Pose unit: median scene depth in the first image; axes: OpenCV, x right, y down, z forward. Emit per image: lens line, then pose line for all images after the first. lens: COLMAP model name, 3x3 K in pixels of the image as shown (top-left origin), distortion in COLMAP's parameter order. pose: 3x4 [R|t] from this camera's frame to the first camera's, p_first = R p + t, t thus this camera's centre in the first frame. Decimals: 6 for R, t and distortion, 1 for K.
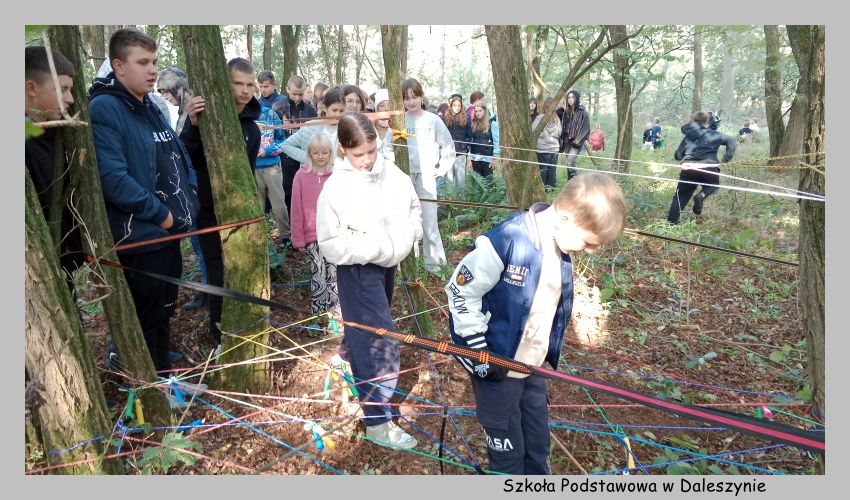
lens RADIAL K [[609.5, 0, 424.6], [0, 609.5, 244.1], [0, 0, 1]] dist [0.103138, -0.182400]
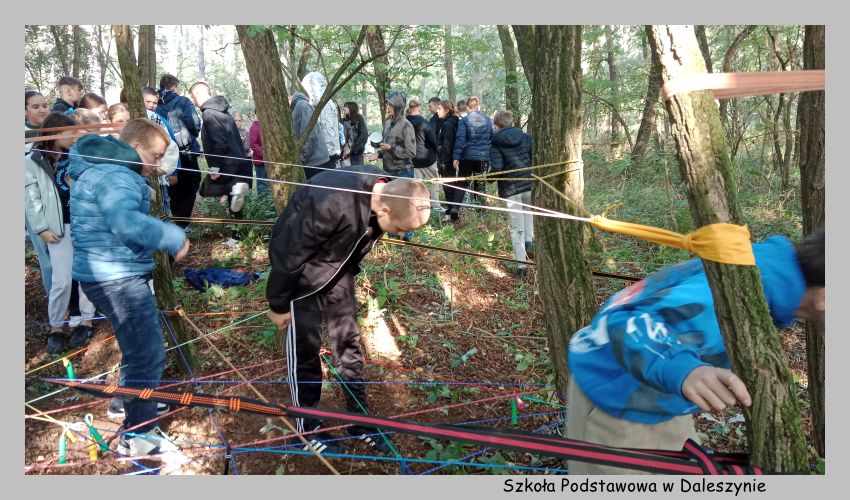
lens RADIAL K [[611.6, 0, 424.1], [0, 611.6, 242.6], [0, 0, 1]] dist [0.098532, -0.174858]
pose [[0.936275, -0.061388, 0.345862, 0.017845], [0.067367, 0.997714, -0.005280, -0.007068], [-0.344747, 0.028243, 0.938271, 0.011894]]
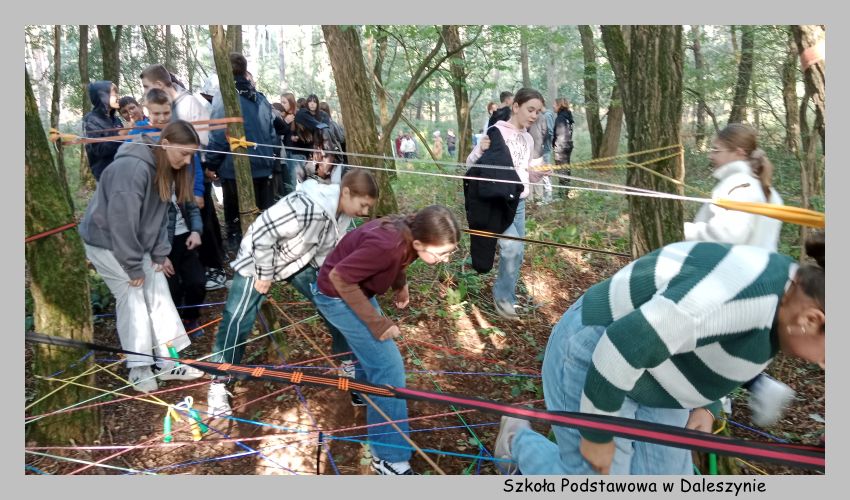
lens RADIAL K [[611.6, 0, 424.1], [0, 611.6, 242.6], [0, 0, 1]] dist [0.098532, -0.174858]
pose [[0.970125, -0.059932, 0.235085, 0.003518], [0.063594, 0.997944, -0.008022, -0.001605], [-0.234121, 0.022732, 0.971942, 0.019838]]
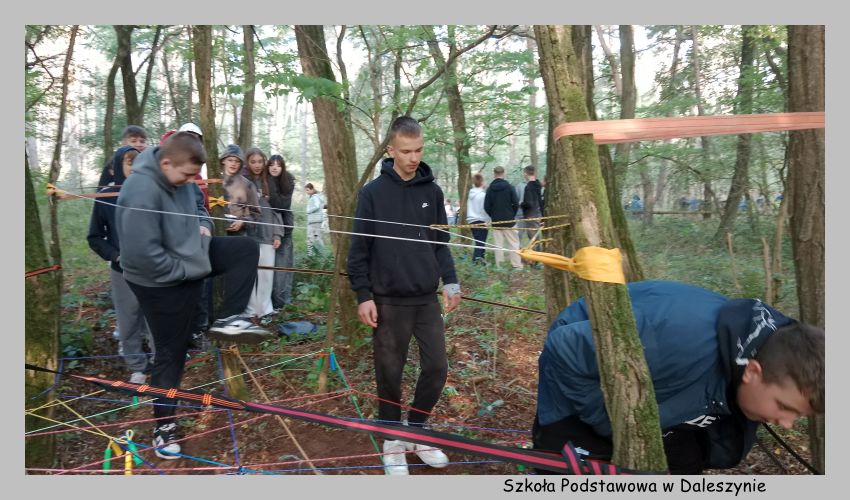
lens RADIAL K [[611.6, 0, 424.1], [0, 611.6, 242.6], [0, 0, 1]] dist [0.098532, -0.174858]
pose [[0.977902, -0.002397, 0.209049, 0.071740], [0.028260, 0.992272, -0.120821, 0.018164], [-0.207144, 0.124059, 0.970413, -0.046854]]
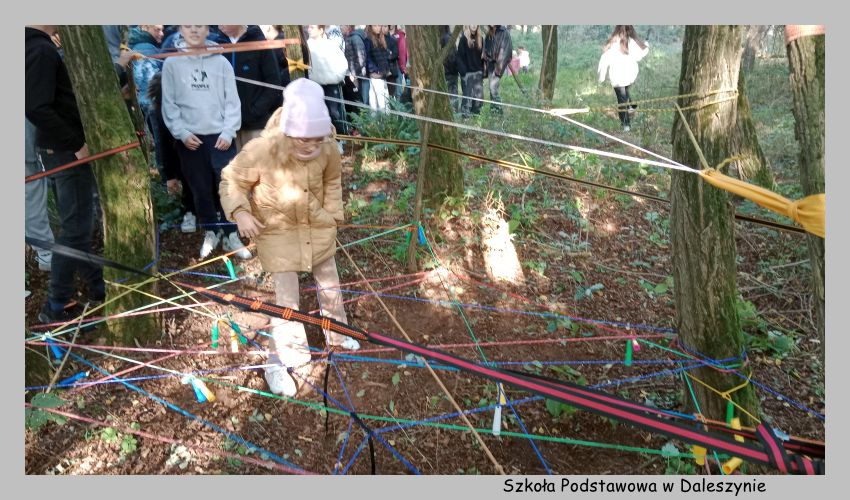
lens RADIAL K [[611.6, 0, 424.1], [0, 611.6, 242.6], [0, 0, 1]] dist [0.098532, -0.174858]
pose [[0.994780, -0.028549, 0.097972, 0.048041], [0.016379, 0.992291, 0.122845, -0.018145], [-0.100724, -0.120599, 0.987578, 0.004773]]
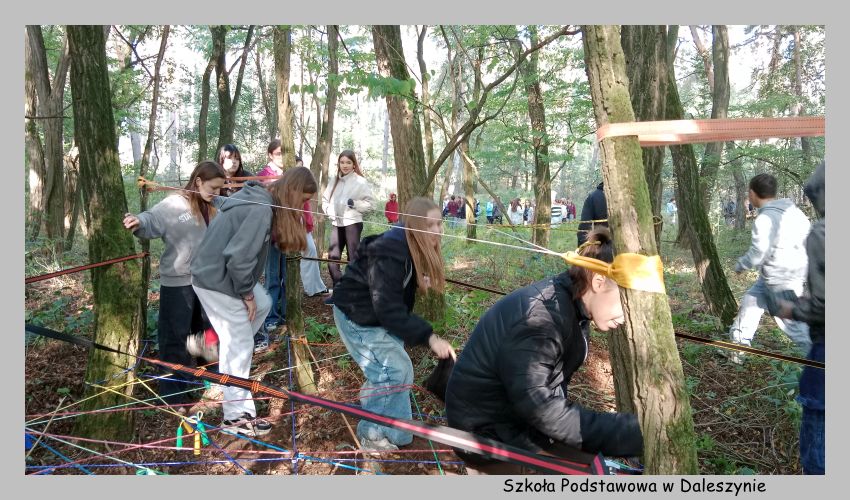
lens RADIAL K [[609.5, 0, 424.6], [0, 609.5, 244.1], [0, 0, 1]] dist [0.103138, -0.182400]
pose [[0.996160, 0.026252, 0.083524, 0.089964], [-0.016534, 0.993230, -0.114982, 0.016998], [-0.085977, 0.113159, 0.989850, -0.049277]]
